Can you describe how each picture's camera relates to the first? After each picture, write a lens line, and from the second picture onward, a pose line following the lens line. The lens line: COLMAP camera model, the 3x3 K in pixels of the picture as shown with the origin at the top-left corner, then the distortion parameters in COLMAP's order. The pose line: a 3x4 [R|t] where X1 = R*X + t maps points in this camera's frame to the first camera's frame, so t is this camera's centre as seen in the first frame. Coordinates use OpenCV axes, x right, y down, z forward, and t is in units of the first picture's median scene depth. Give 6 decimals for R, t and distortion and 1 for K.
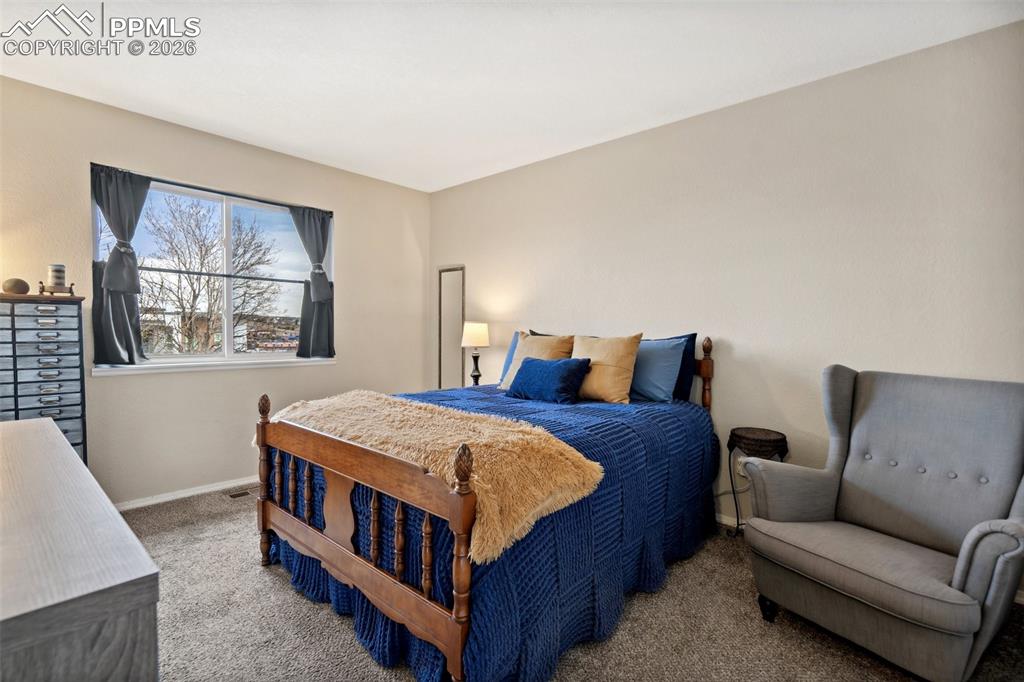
lens RADIAL K [[474.7, 0, 495.7], [0, 474.7, 342.0], [0, 0, 1]] dist [-0.000702, 0.002160]
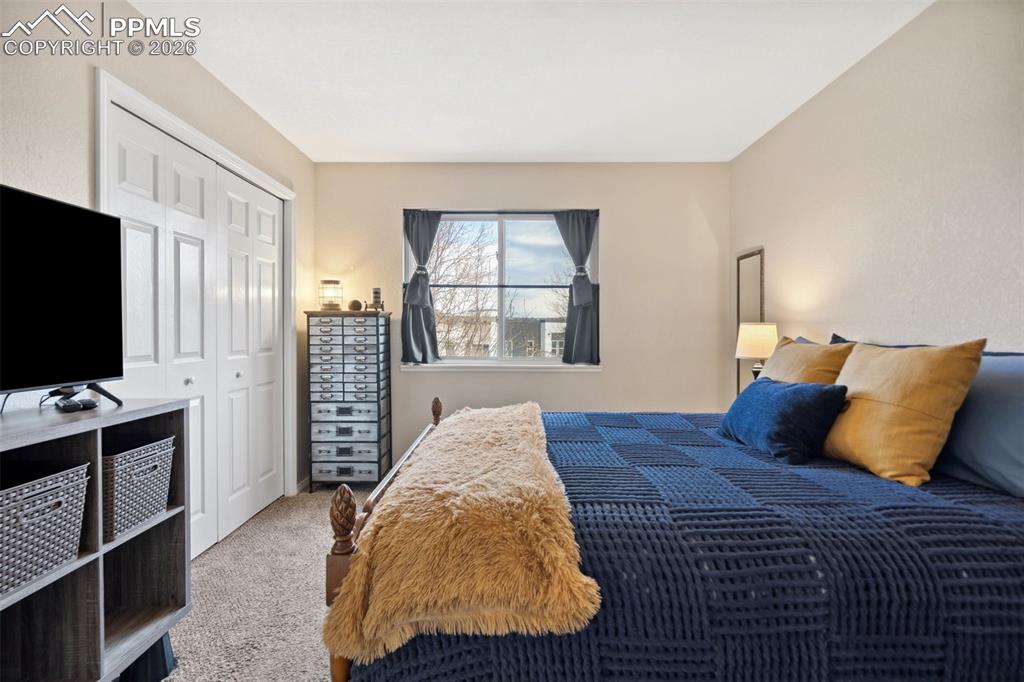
lens RADIAL K [[474.7, 0, 510.8], [0, 474.7, 334.1], [0, 0, 1]] dist [-0.000702, 0.002160]
pose [[0.684113, -0.005569, -0.729355, 0.301988], [-0.015440, 0.999636, -0.022114, -0.005630], [0.729212, 0.026390, 0.683778, 0.320250]]
